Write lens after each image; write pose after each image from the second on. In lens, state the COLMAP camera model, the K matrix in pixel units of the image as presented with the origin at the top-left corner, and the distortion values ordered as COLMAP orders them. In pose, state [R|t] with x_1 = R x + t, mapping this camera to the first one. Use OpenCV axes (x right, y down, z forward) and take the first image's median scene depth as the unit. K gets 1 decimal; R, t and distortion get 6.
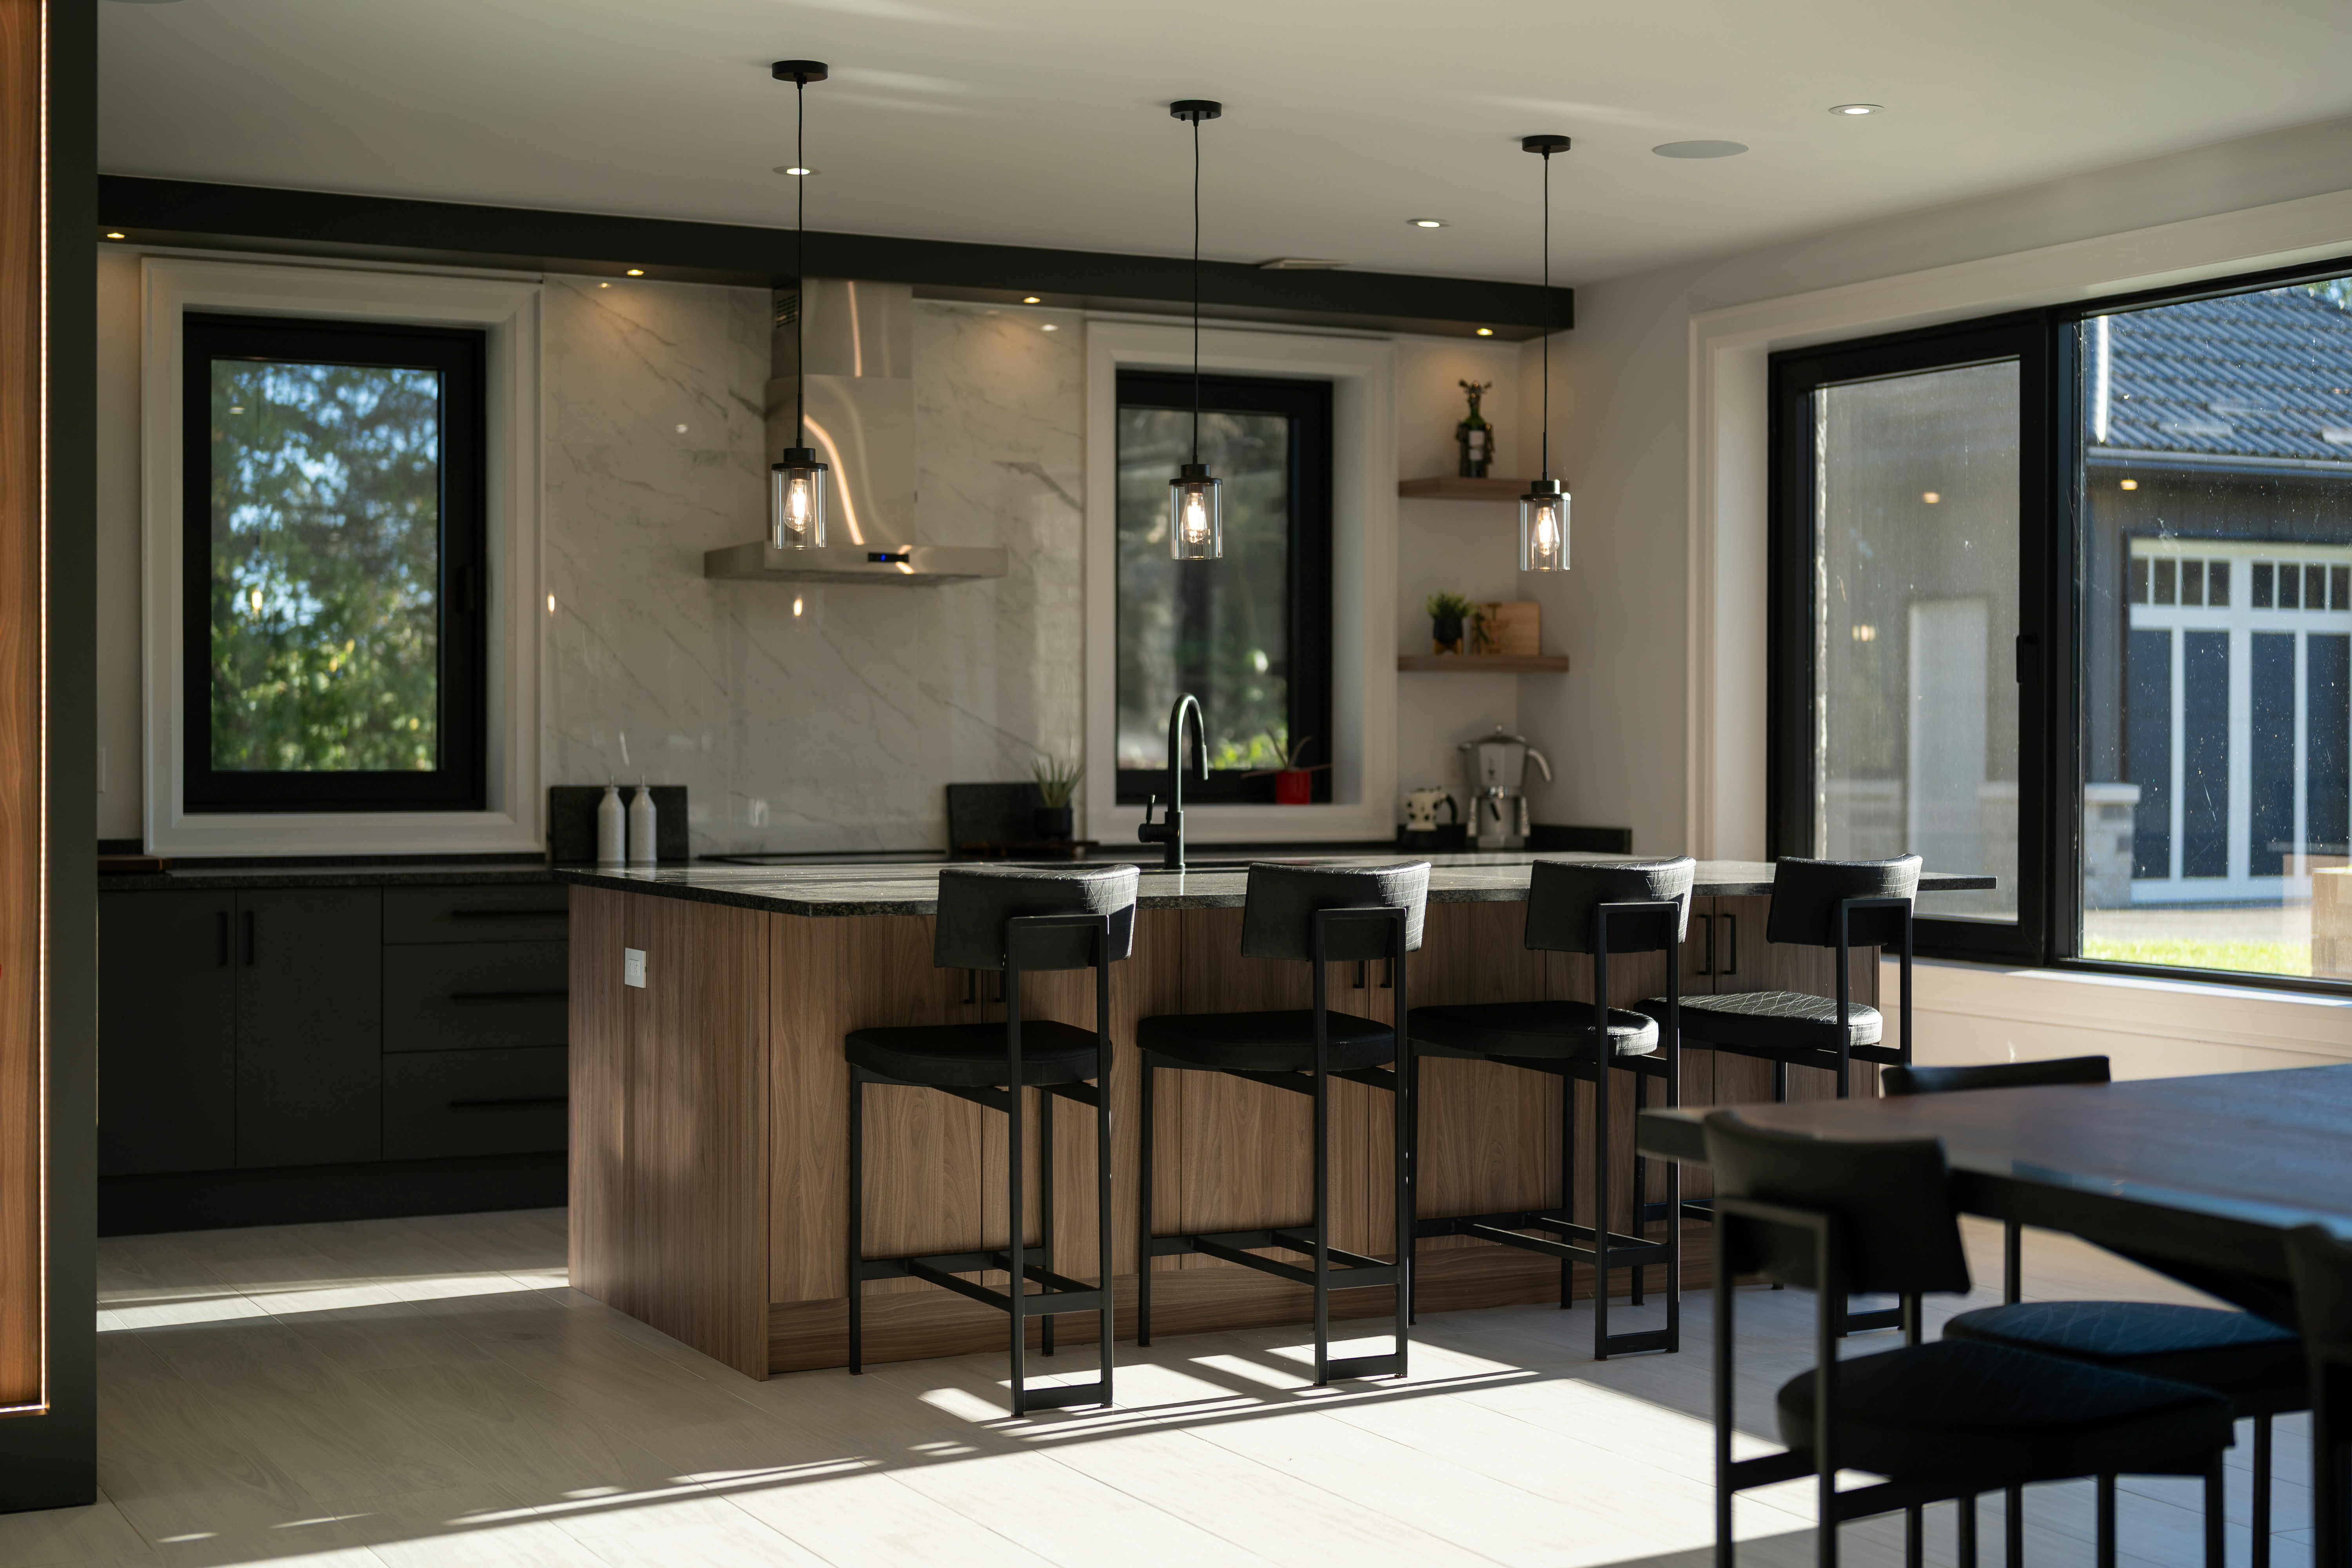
lens RADIAL K [[3308.8, 0, 1213.5], [0, 3308.8, 825.0], [0, 0, 1]] dist [0.000543, 0.015695]
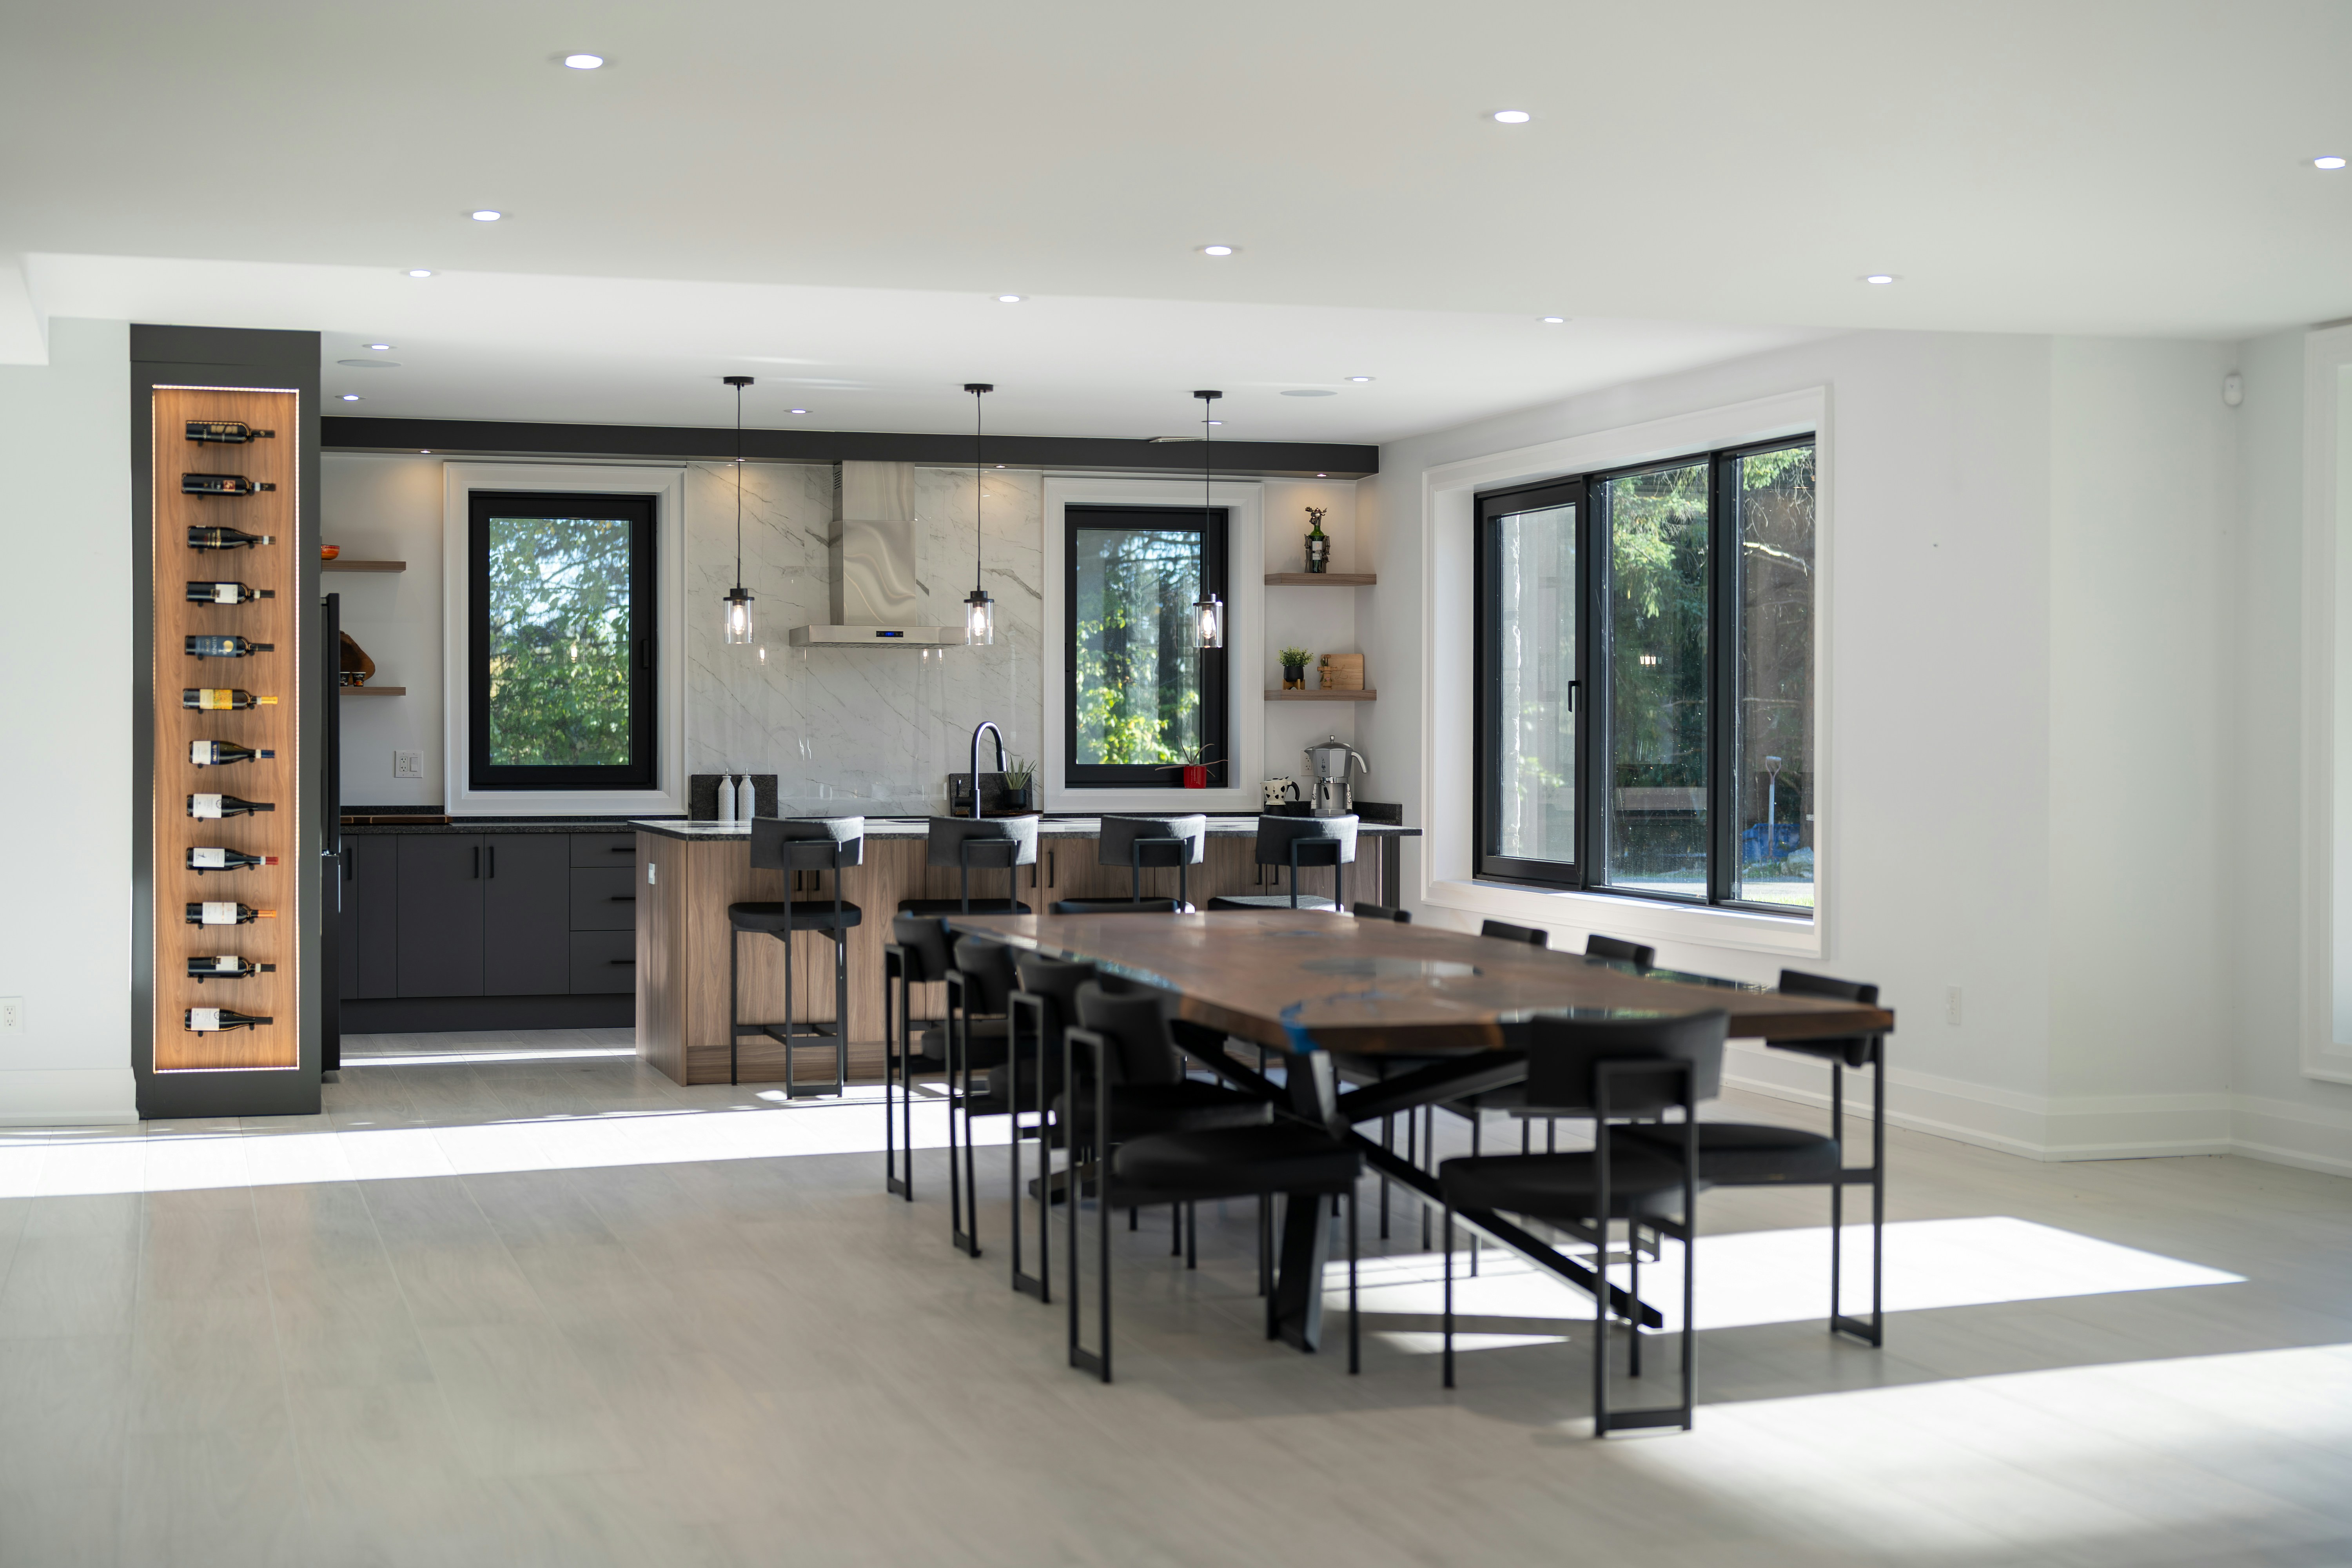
lens RADIAL K [[3333.7, 0, 1176.0], [0, 3333.7, 784.0], [0, 0, 1]] dist [0.009637, 0.002154]
pose [[0.981638, 0.002563, -0.190735, 0.362562], [-0.004548, 0.999940, -0.009969, 0.008396], [0.190698, 0.010654, 0.981591, -0.592502]]
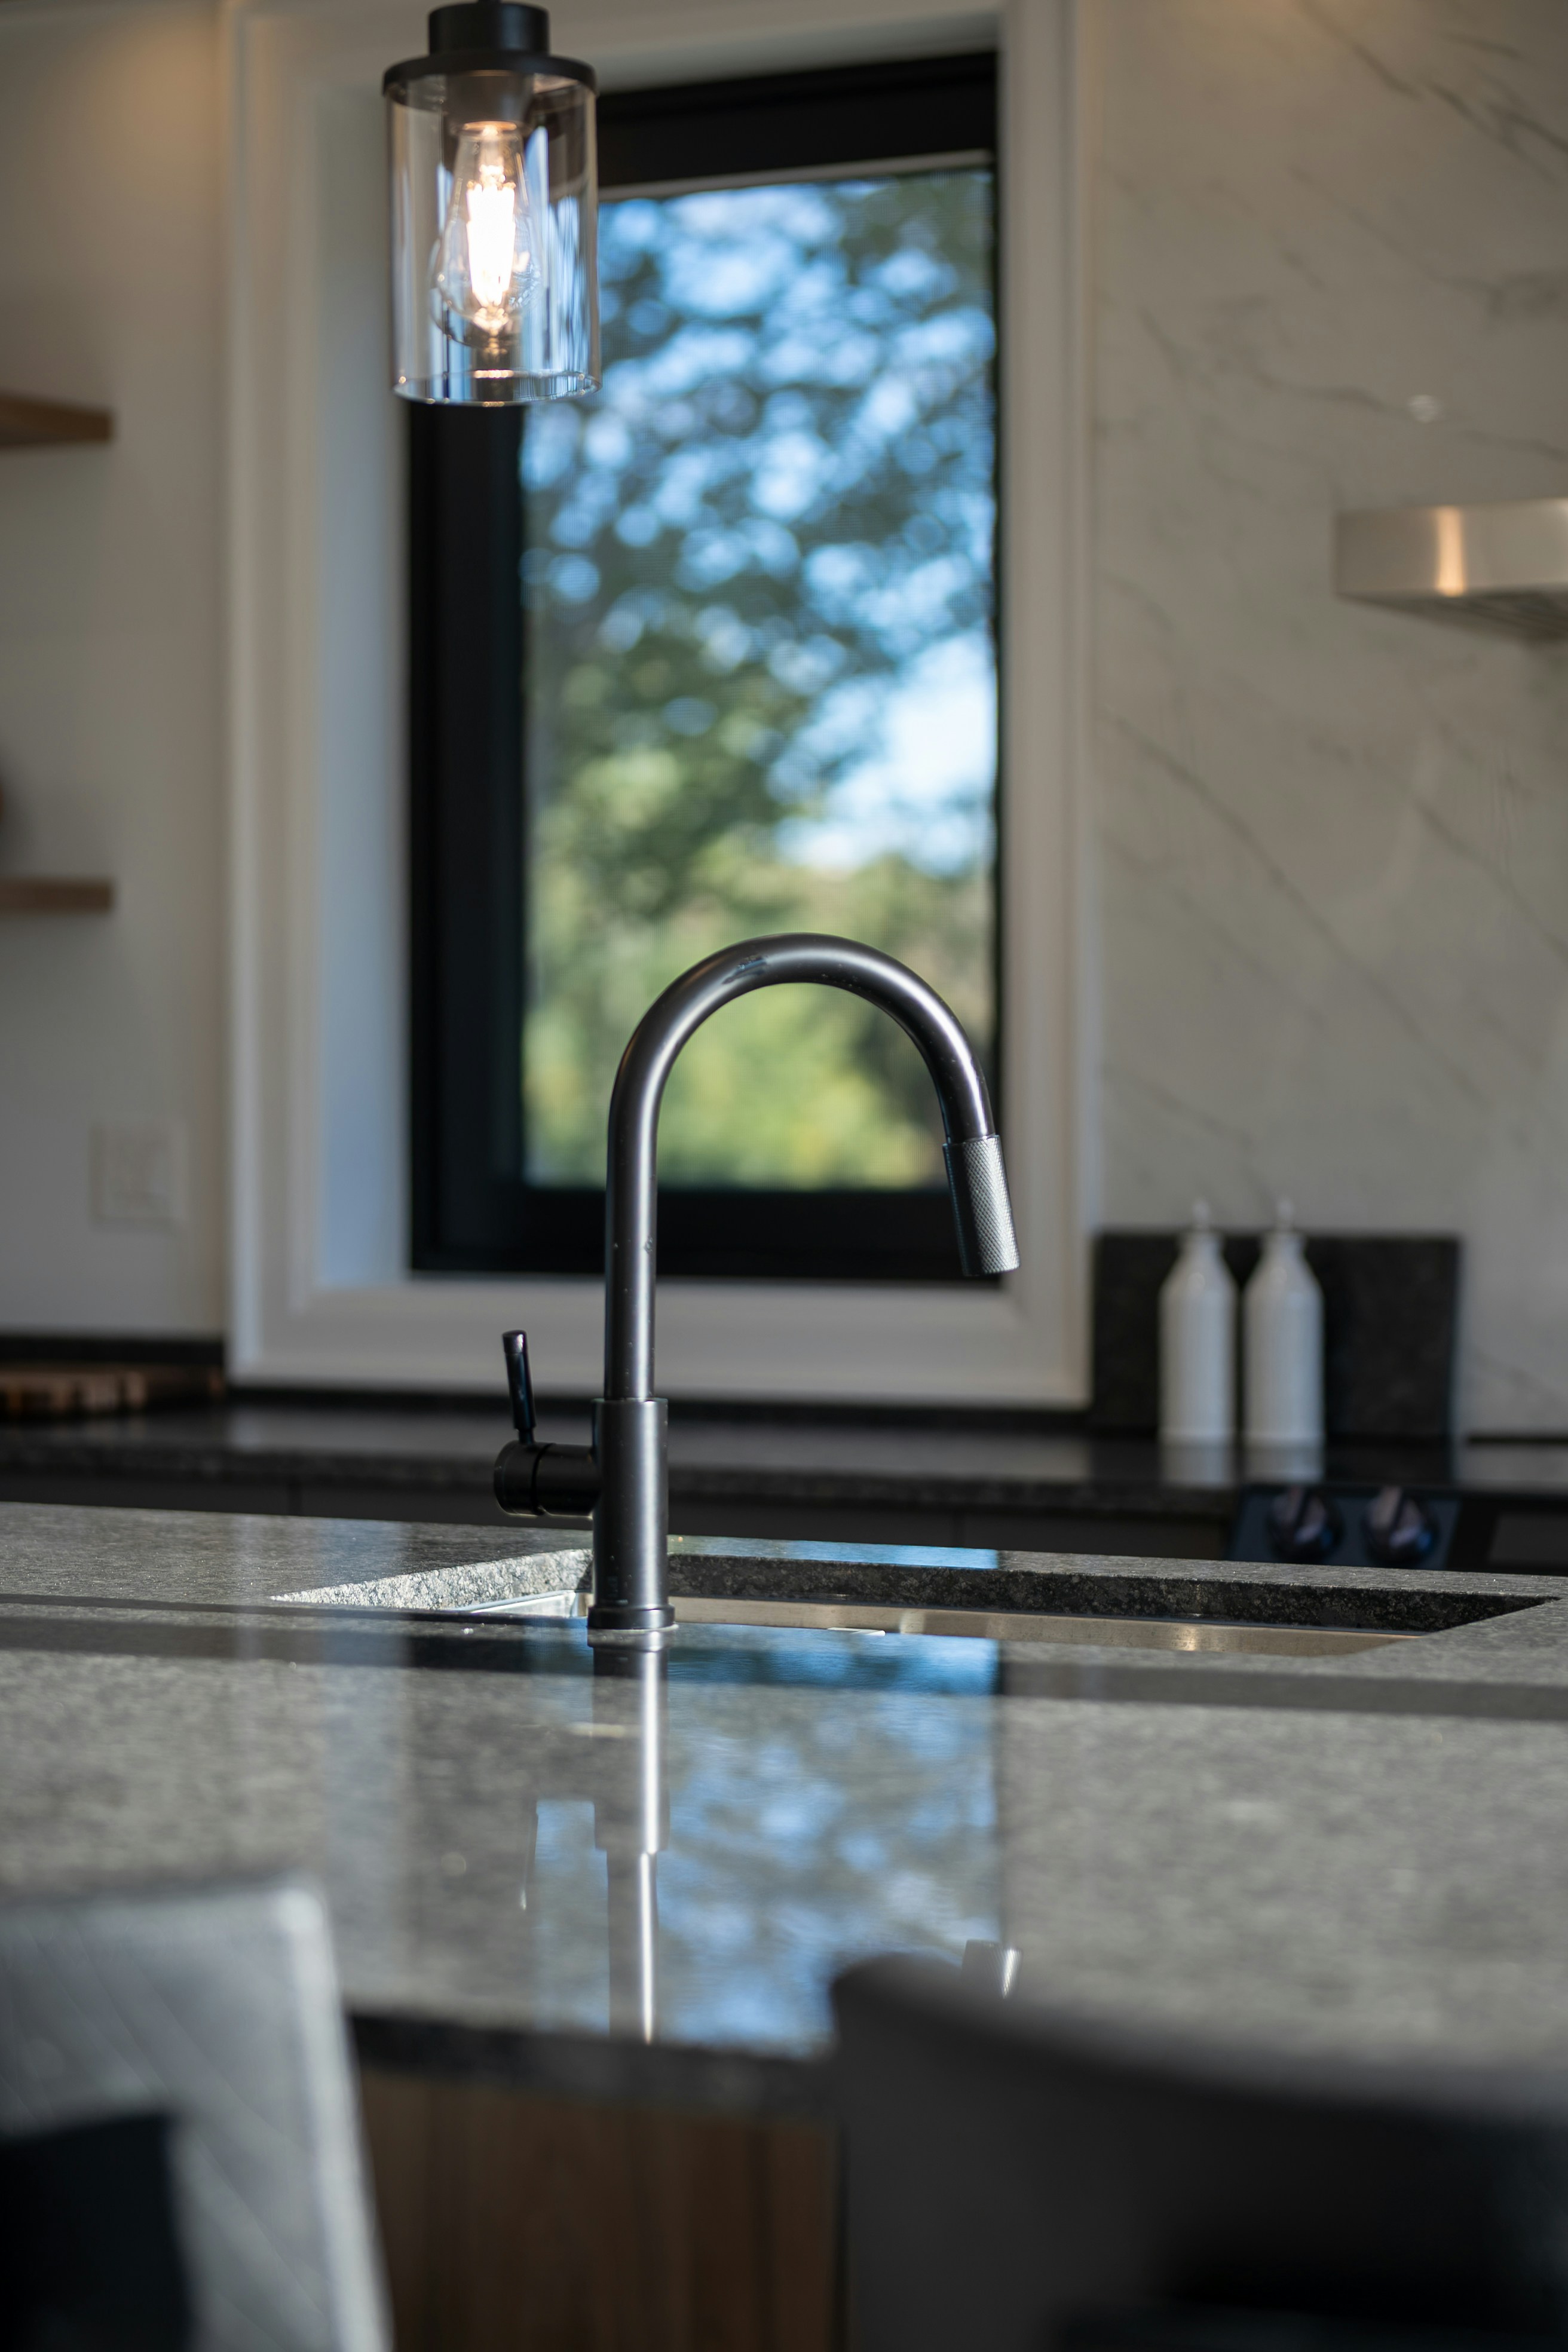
lens RADIAL K [[5186.6, 0, 784.0], [0, 5186.6, 1176.0], [0, 0, 1]] dist [0.023454, 0.083683]
pose [[0.552855, 0.009571, -0.833223, 0.278572], [-0.015487, 0.999879, 0.001210, -0.018680], [0.833134, 0.012235, 0.552937, 0.672944]]
